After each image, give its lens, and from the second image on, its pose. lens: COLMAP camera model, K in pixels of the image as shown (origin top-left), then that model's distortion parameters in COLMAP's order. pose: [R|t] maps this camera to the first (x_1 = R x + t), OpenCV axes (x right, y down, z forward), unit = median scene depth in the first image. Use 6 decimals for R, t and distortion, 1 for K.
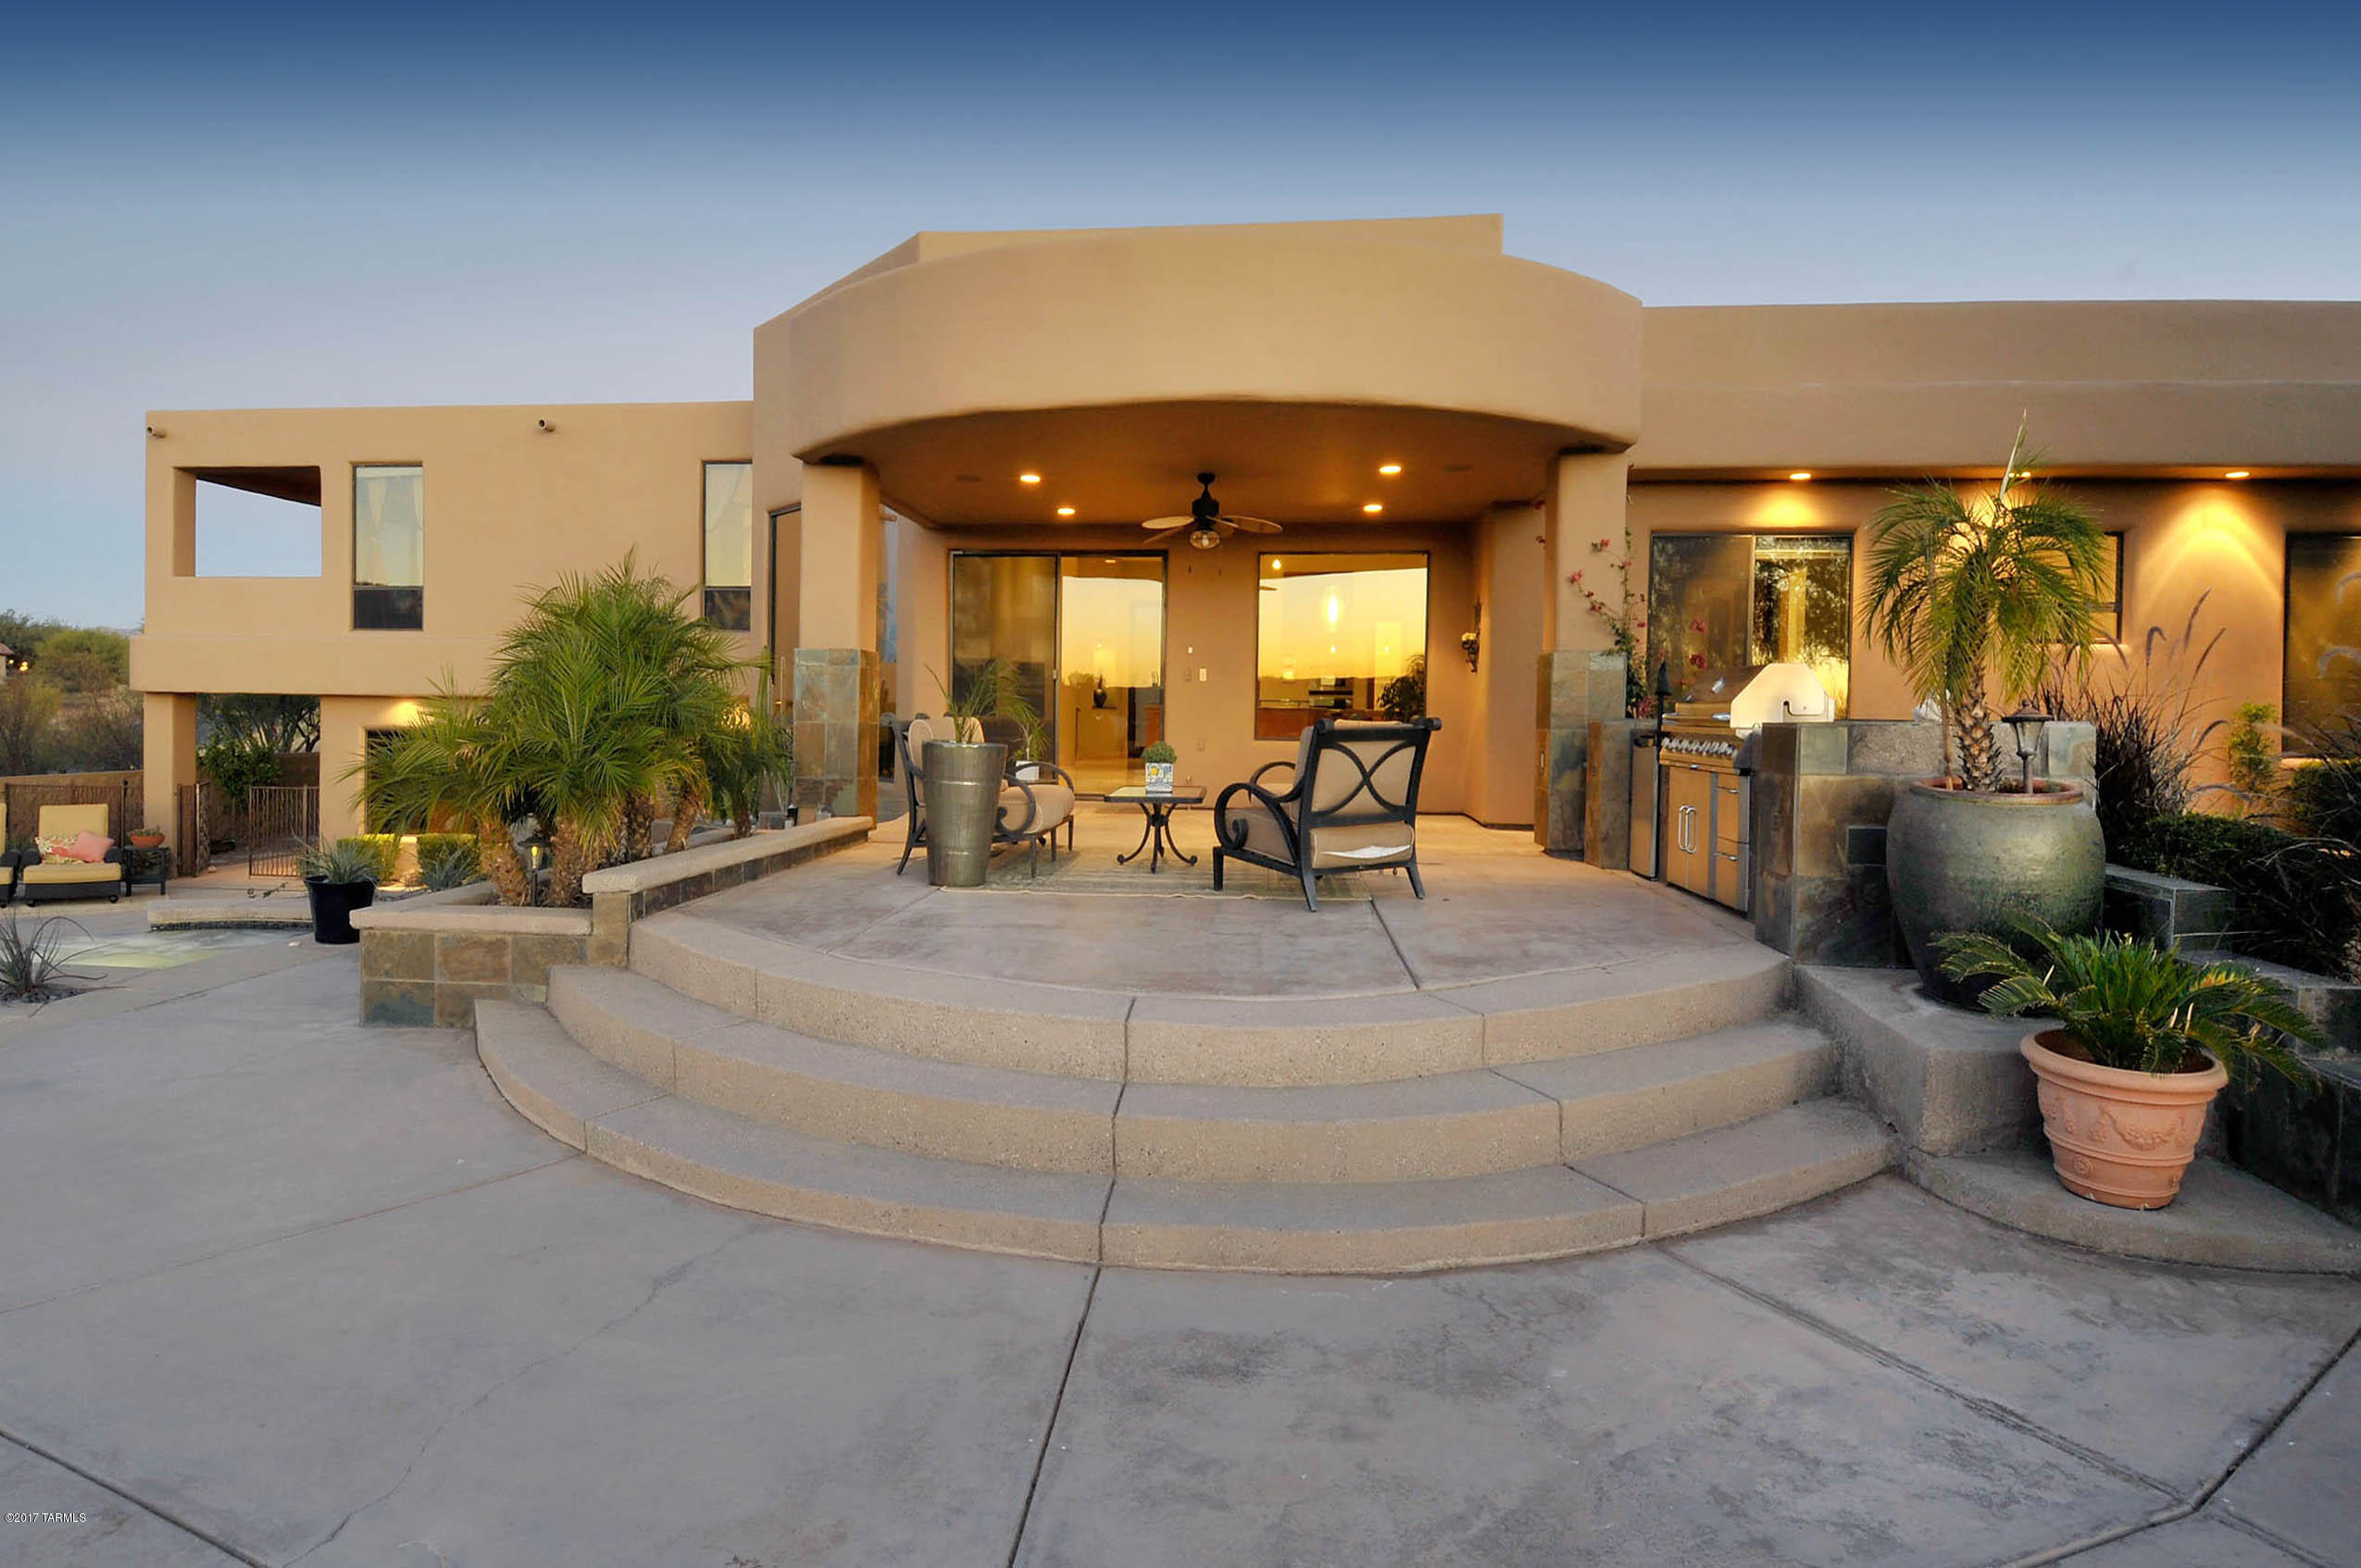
lens RADIAL K [[1330.0, 0, 1180.5], [0, 1330.0, 784.0], [0, 0, 1]] dist [0.041933, -0.048048]
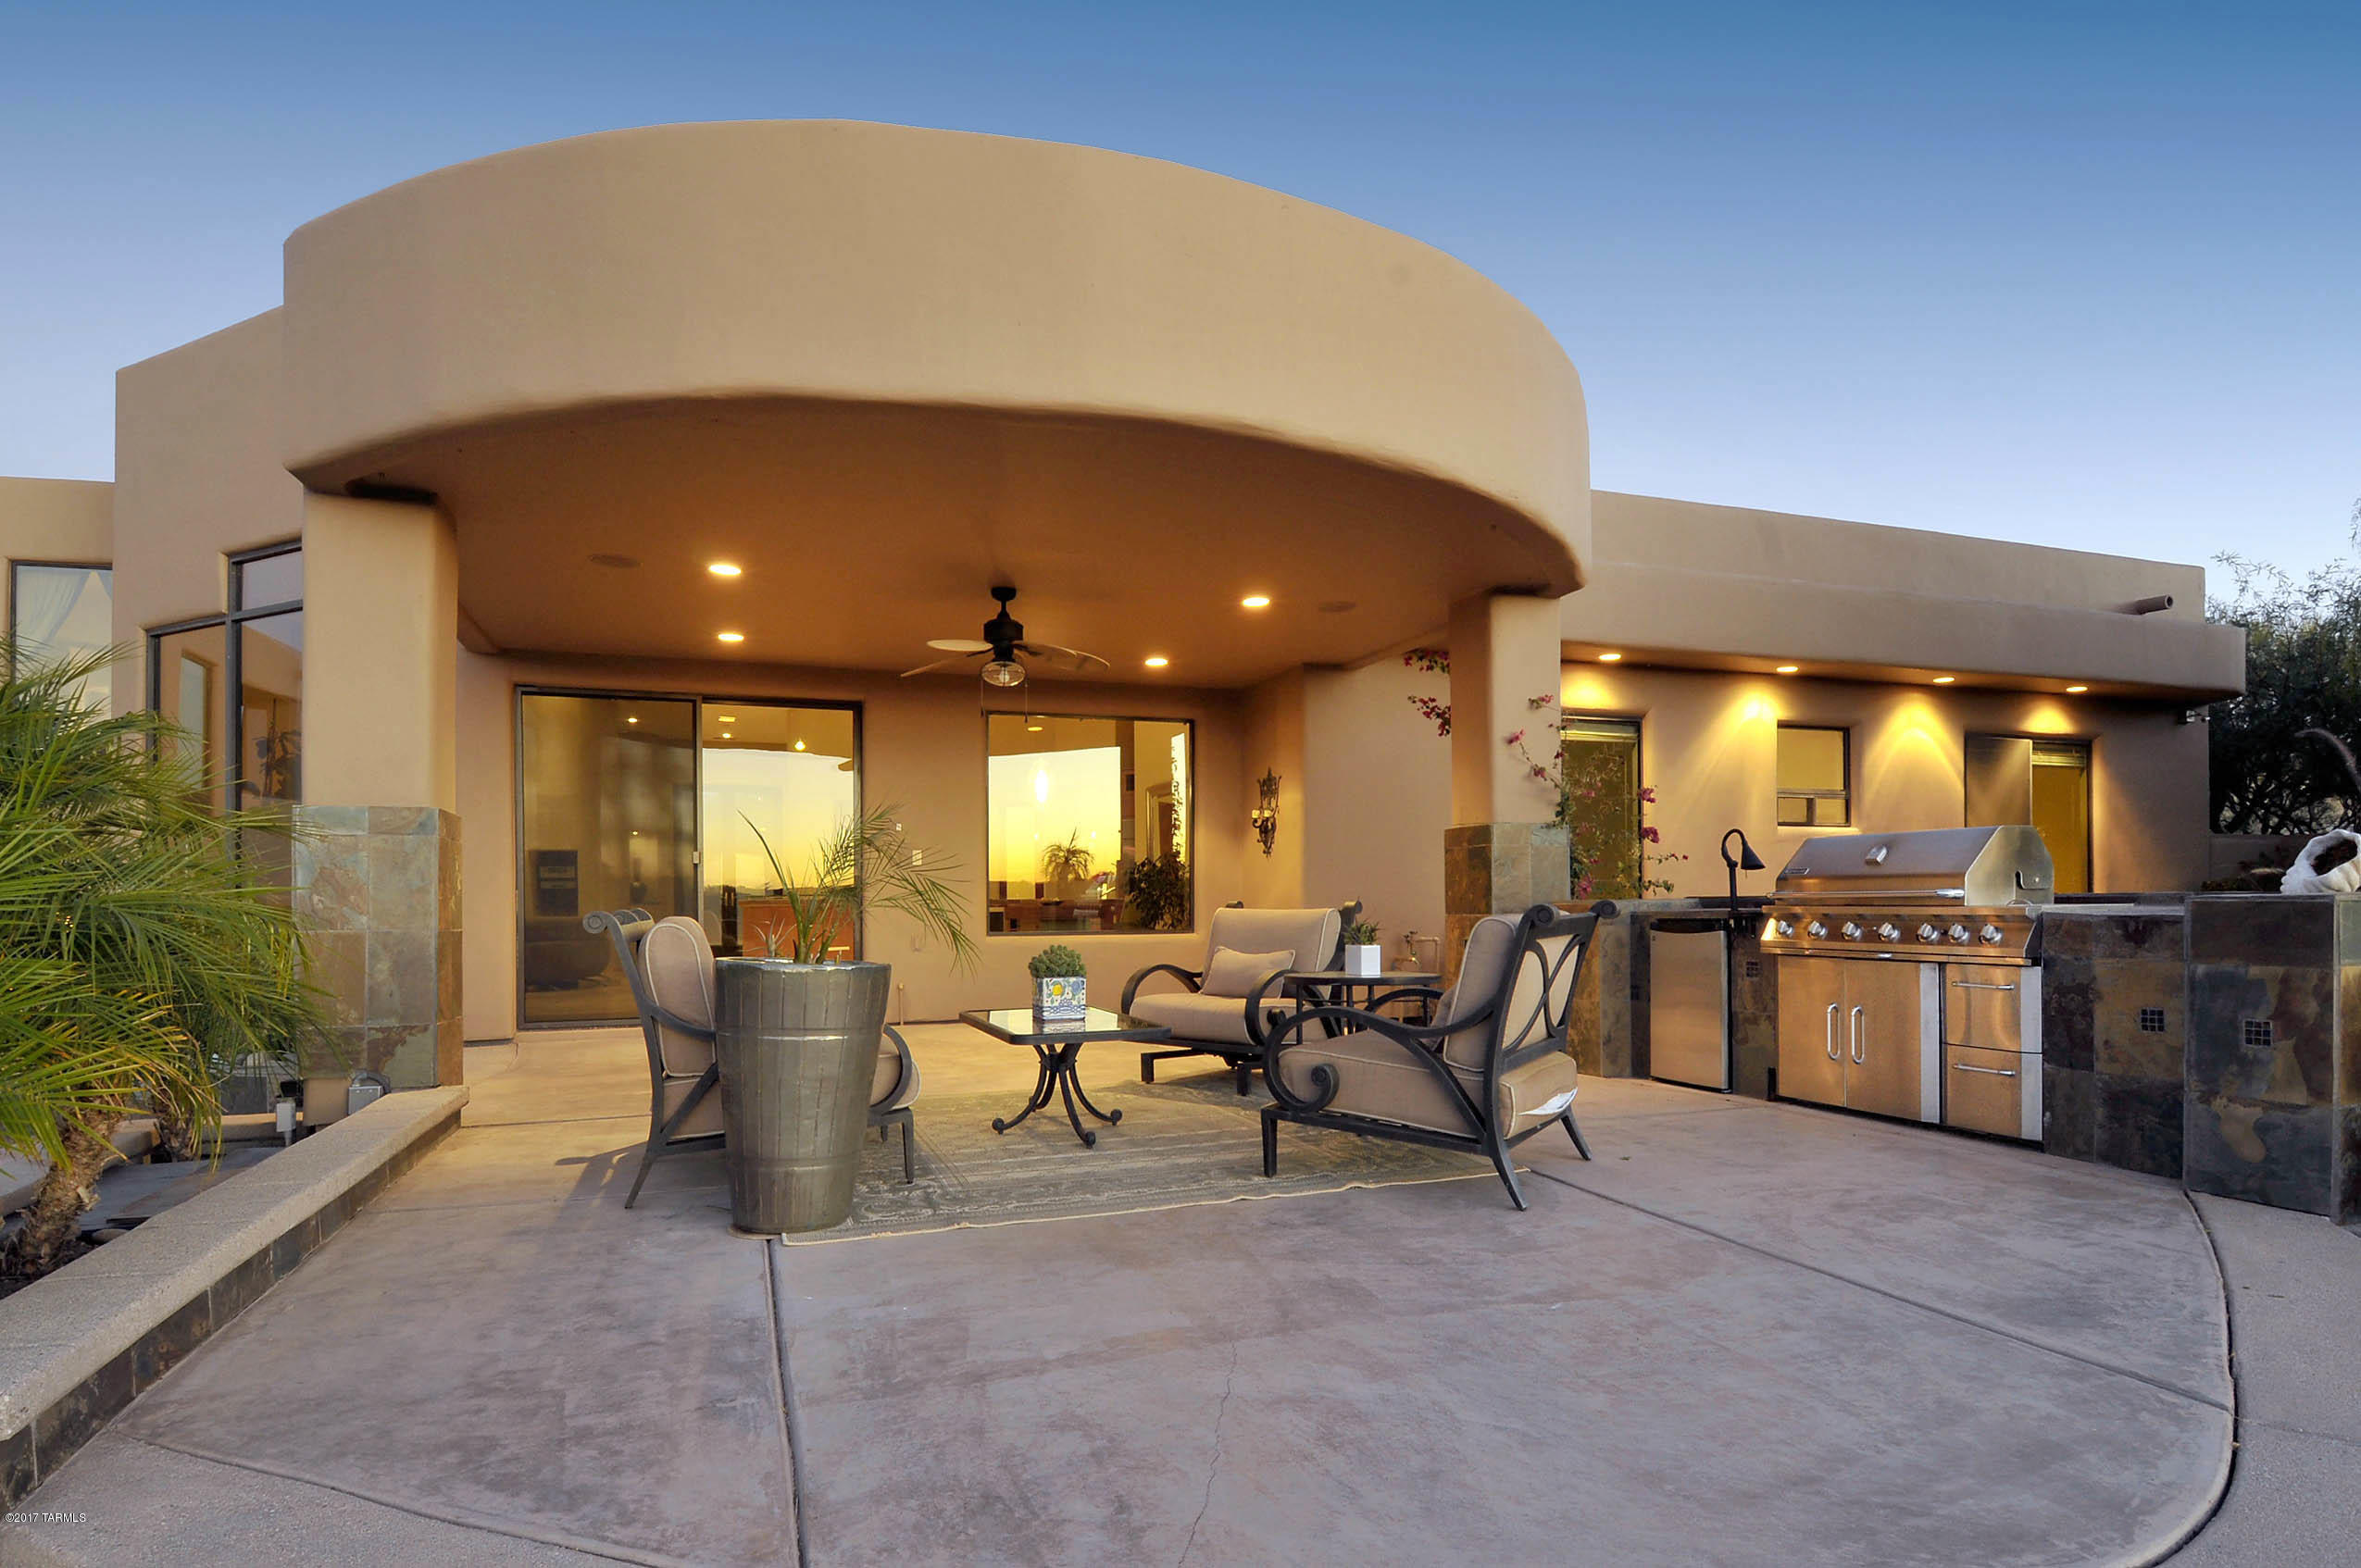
lens RADIAL K [[1062.4, 0, 1181.4], [0, 1062.4, 926.7], [0, 0, 1]] dist [0.025289, -0.018815]
pose [[0.871110, -0.026972, 0.490346, -0.208882], [0.044072, 0.998755, -0.023358, -0.024088], [-0.489106, 0.041958, 0.871215, 0.466422]]
